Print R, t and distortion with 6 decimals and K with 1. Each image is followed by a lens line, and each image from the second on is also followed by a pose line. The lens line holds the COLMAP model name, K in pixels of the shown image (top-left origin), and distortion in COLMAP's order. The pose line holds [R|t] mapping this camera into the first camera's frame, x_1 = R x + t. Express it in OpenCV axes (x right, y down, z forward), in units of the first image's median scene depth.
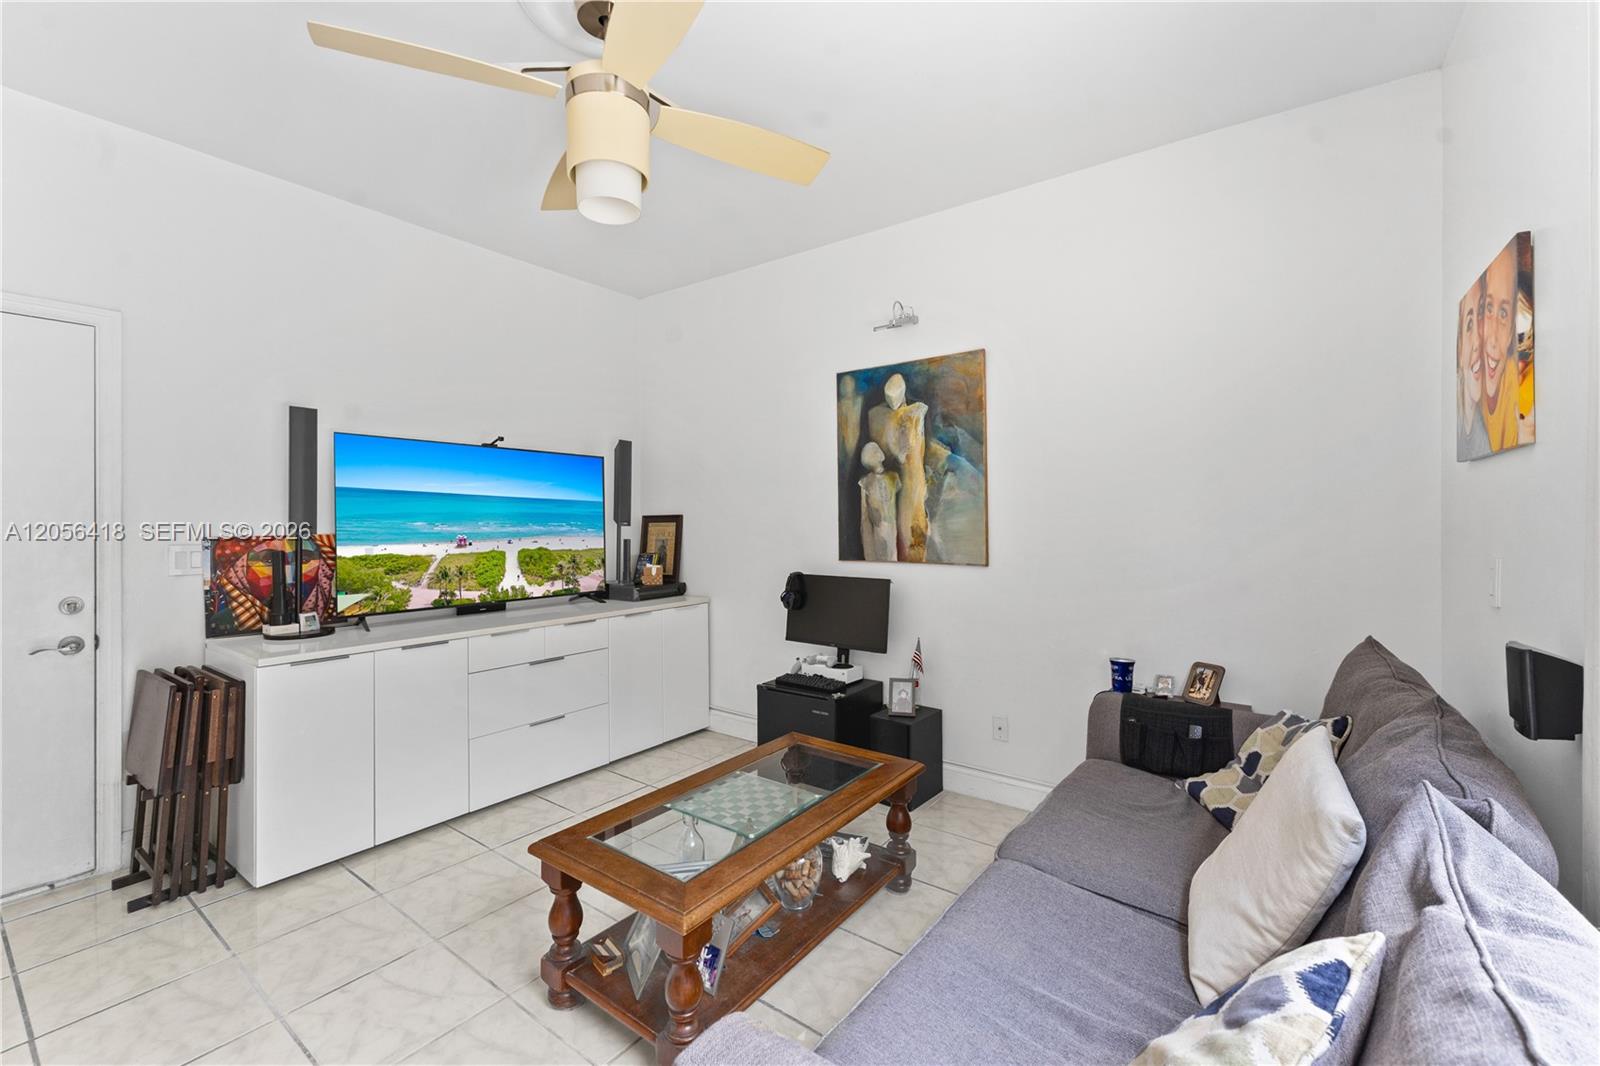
lens RADIAL K [[647.7, 0, 771.3], [0, 647.7, 526.5], [0, 0, 1]] dist [0.003329, -0.000190]
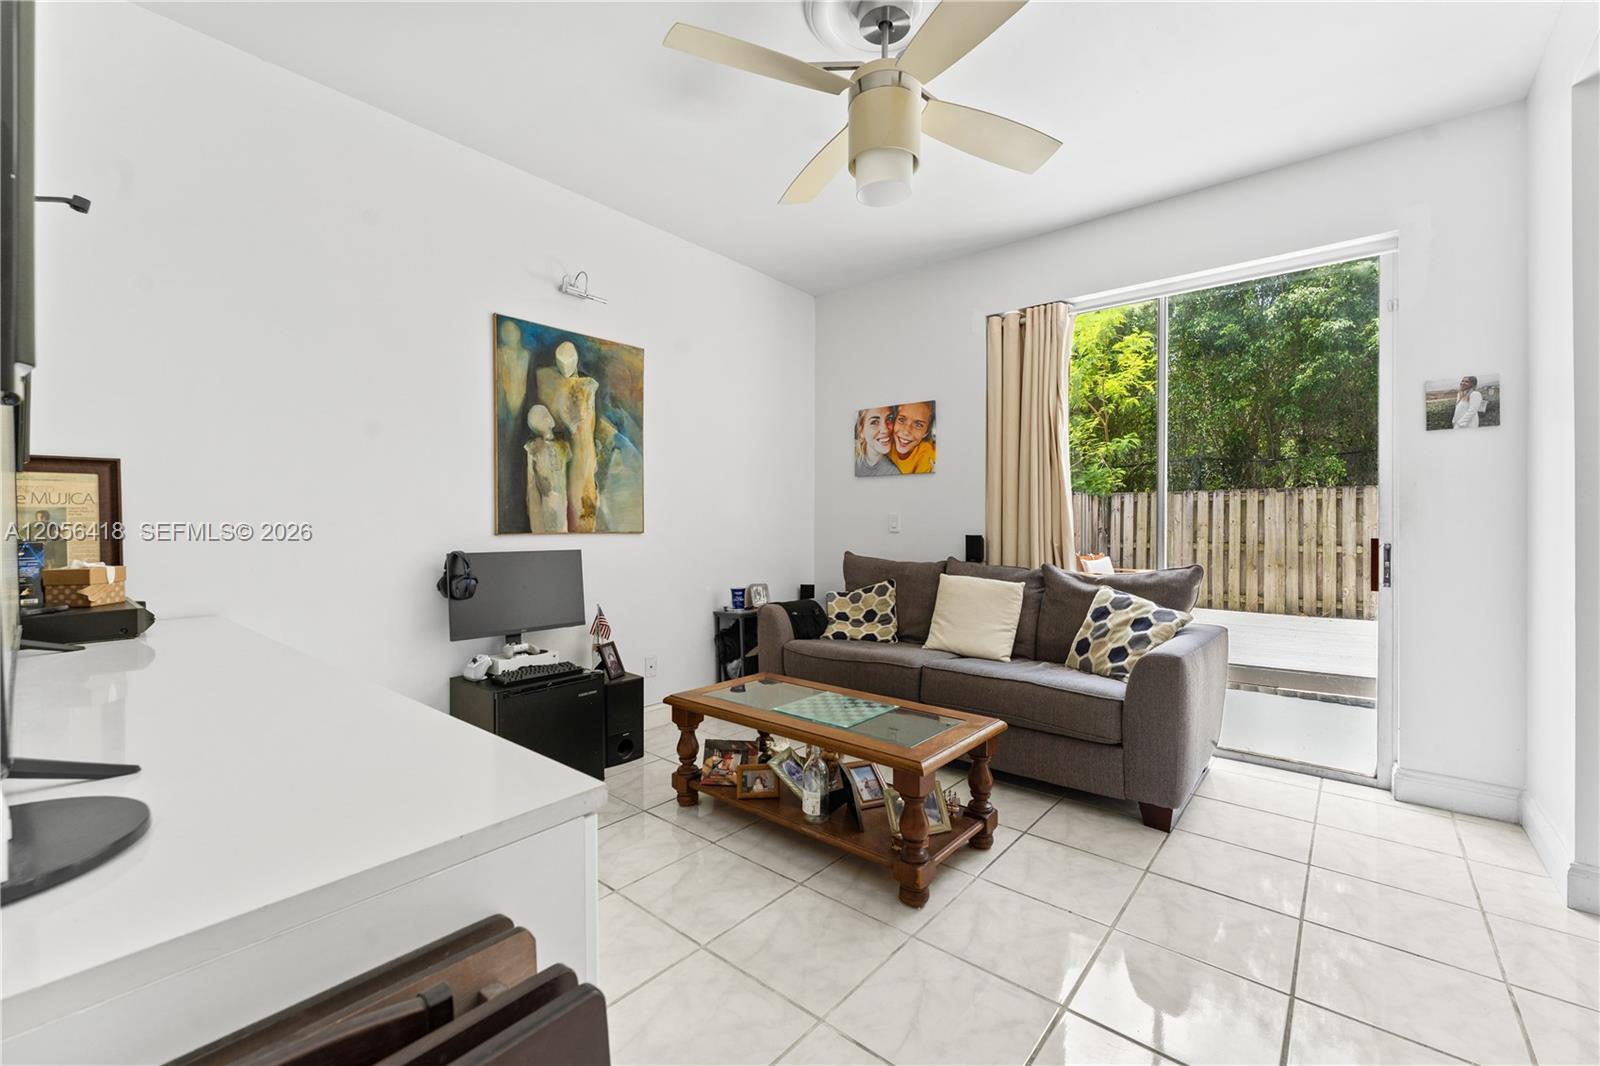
lens RADIAL K [[647.7, 0, 792.6], [0, 647.7, 522.1], [0, 0, 1]] dist [0.003329, -0.000190]
pose [[0.079503, 0.003484, 0.996829, -0.763565], [0.006388, 0.999972, -0.004005, 0.044396], [-0.996814, 0.006686, 0.079479, 0.589237]]
